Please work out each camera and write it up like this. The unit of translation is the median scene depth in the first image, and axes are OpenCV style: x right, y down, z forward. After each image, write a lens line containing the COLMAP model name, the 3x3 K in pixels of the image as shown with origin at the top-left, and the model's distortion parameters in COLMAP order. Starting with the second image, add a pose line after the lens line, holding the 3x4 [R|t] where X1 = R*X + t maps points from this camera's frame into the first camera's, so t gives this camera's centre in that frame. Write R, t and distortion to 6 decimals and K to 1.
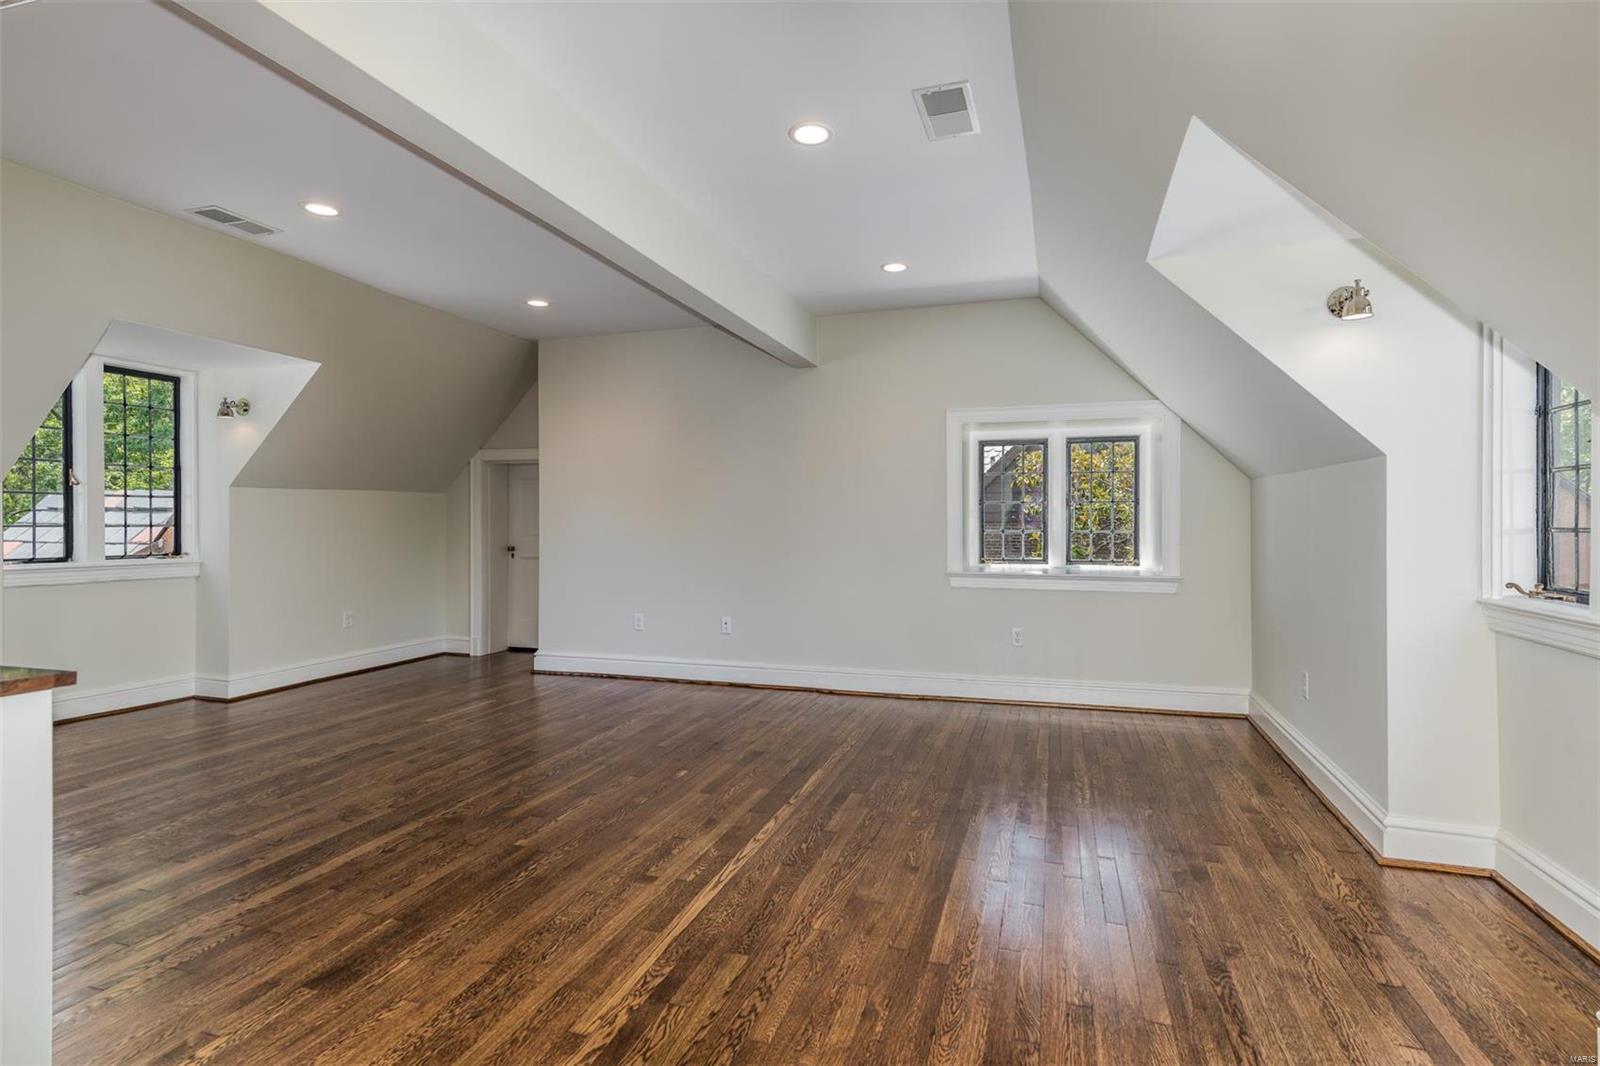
lens RADIAL K [[787.3, 0, 808.3], [0, 787.3, 524.1], [0, 0, 1]] dist [0.015262, -0.000266]
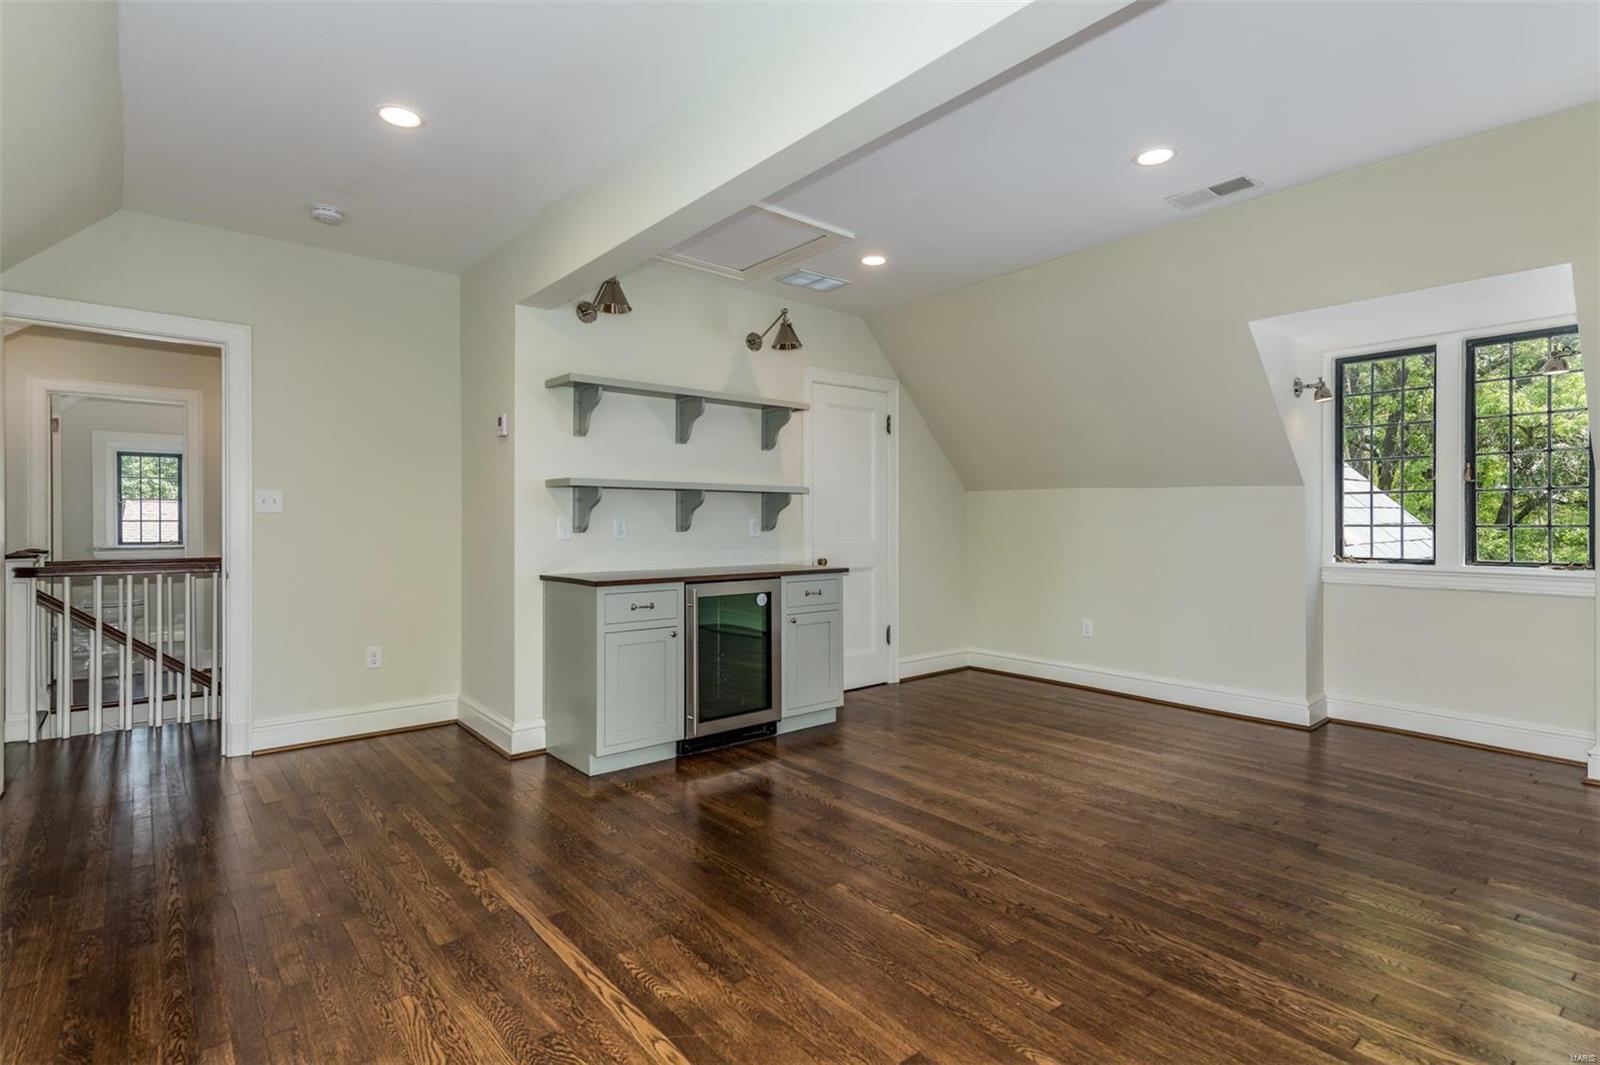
lens RADIAL K [[787.3, 0, 808.3], [0, 787.3, 523.6], [0, 0, 1]] dist [0.015262, -0.000266]
pose [[-0.536681, 0.002347, -0.843782, 0.414349], [-0.003163, 0.999984, 0.004794, -0.004703], [0.843779, 0.005241, -0.536665, 1.517252]]
